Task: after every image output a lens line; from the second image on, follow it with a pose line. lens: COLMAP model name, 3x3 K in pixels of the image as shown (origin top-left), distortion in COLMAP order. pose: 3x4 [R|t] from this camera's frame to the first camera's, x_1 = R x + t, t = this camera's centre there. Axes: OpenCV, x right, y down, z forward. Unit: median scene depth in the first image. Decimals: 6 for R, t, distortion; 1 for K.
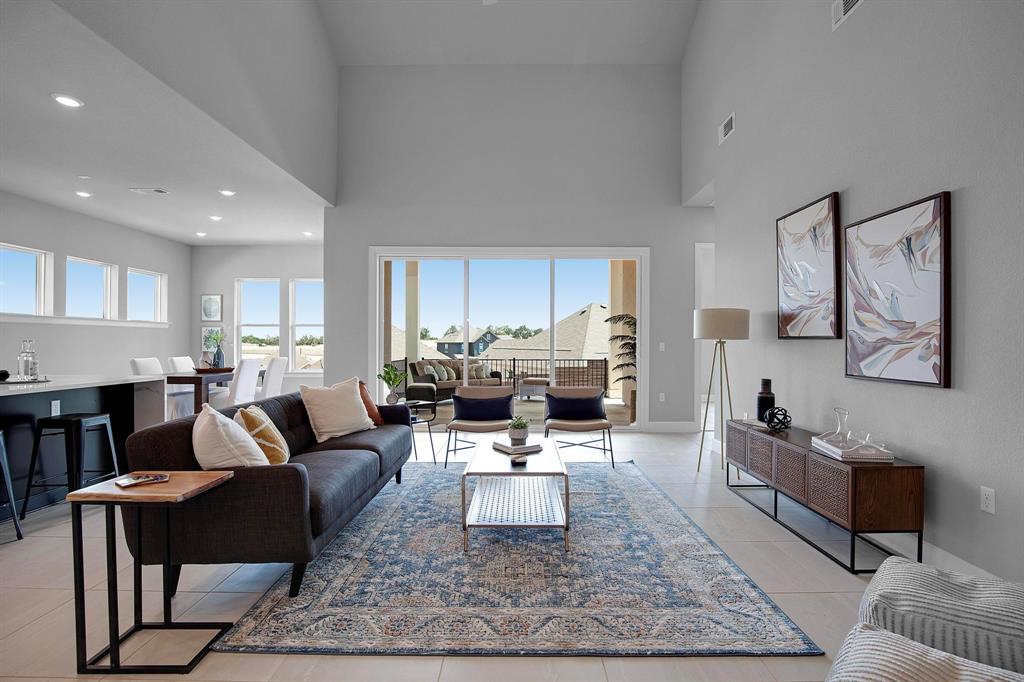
lens RADIAL K [[484.4, 0, 522.2], [0, 484.4, 343.4], [0, 0, 1]] dist [-0.038634, 0.002898]
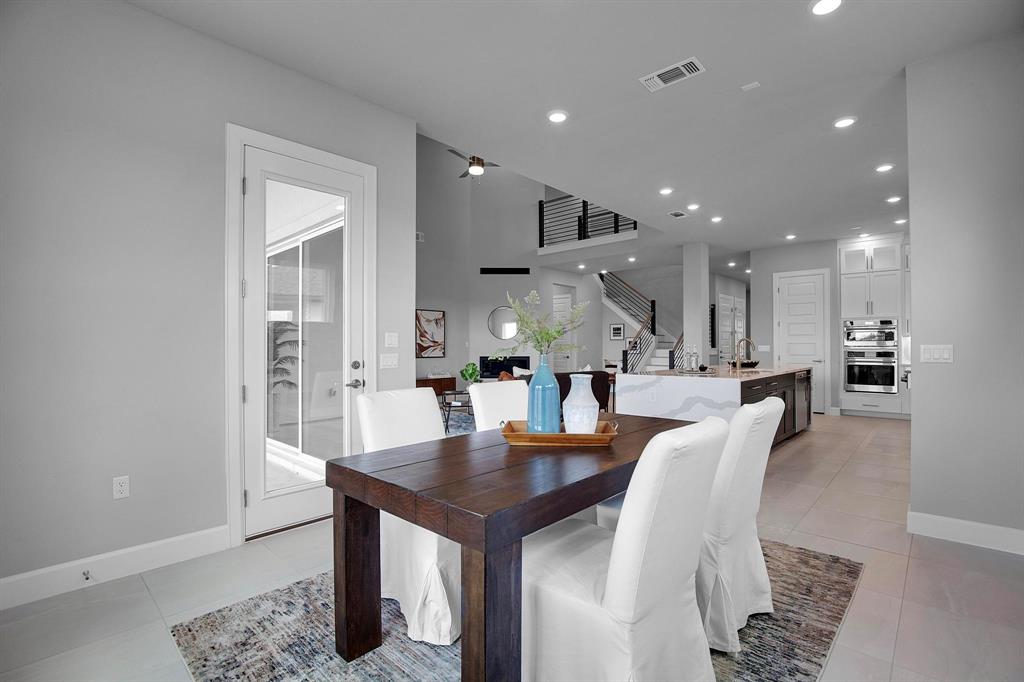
lens RADIAL K [[466.4, 0, 519.5], [0, 466.4, 341.4], [0, 0, 1]] dist [-0.026439, 0.002562]
pose [[-0.733889, 0.007836, 0.679225, -1.573523], [0.002906, 0.999961, -0.008397, -0.008415], [-0.679264, -0.004189, -0.733882, 2.328962]]
